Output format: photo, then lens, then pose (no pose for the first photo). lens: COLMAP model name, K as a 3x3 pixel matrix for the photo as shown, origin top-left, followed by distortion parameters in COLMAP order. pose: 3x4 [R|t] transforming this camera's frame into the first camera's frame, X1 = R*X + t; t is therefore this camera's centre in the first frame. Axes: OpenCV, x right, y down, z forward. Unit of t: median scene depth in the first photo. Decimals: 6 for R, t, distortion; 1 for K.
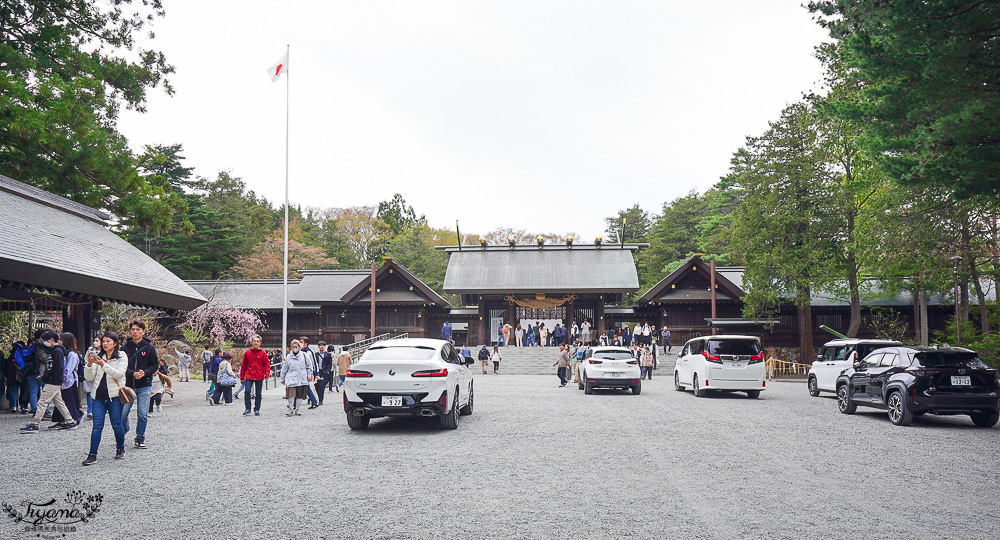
lens RADIAL K [[968.9, 0, 500.0], [0, 968.9, 270.0], [0, 0, 1]] dist [-0.003766, -0.002323]
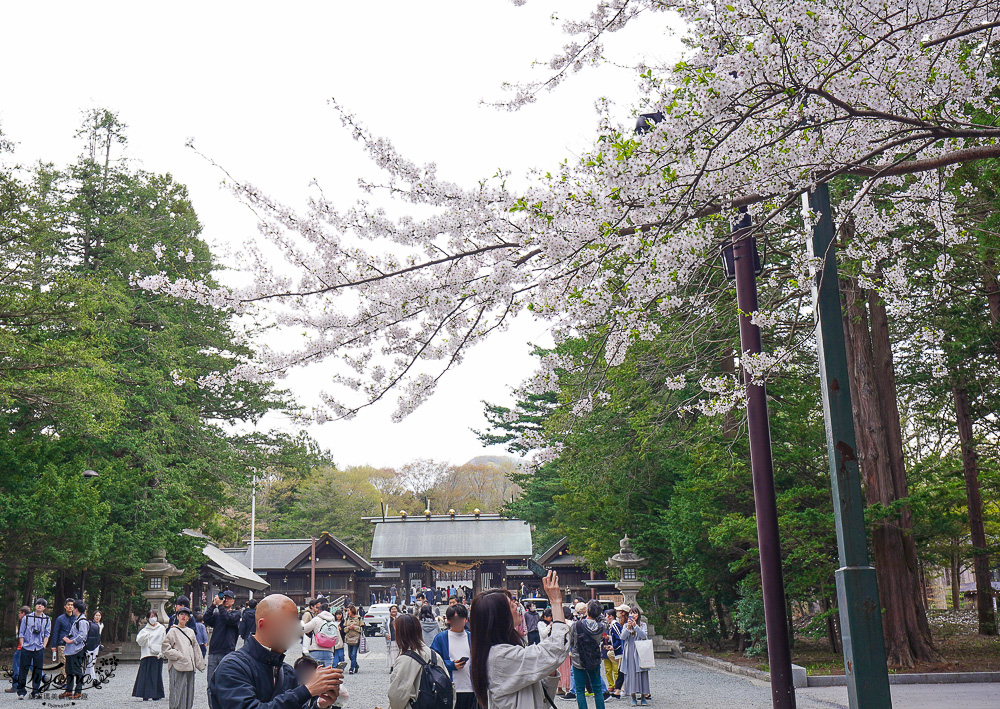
lens RADIAL K [[1078.0, 0, 500.0], [0, 1078.0, 354.5], [0, 0, 1]] dist [0.003722, 0.001619]
pose [[0.997203, 0.005279, 0.074554, 0.000248], [0.005842, 0.988946, -0.148164, -0.029690], [-0.074512, 0.148185, 0.986149, -0.369146]]
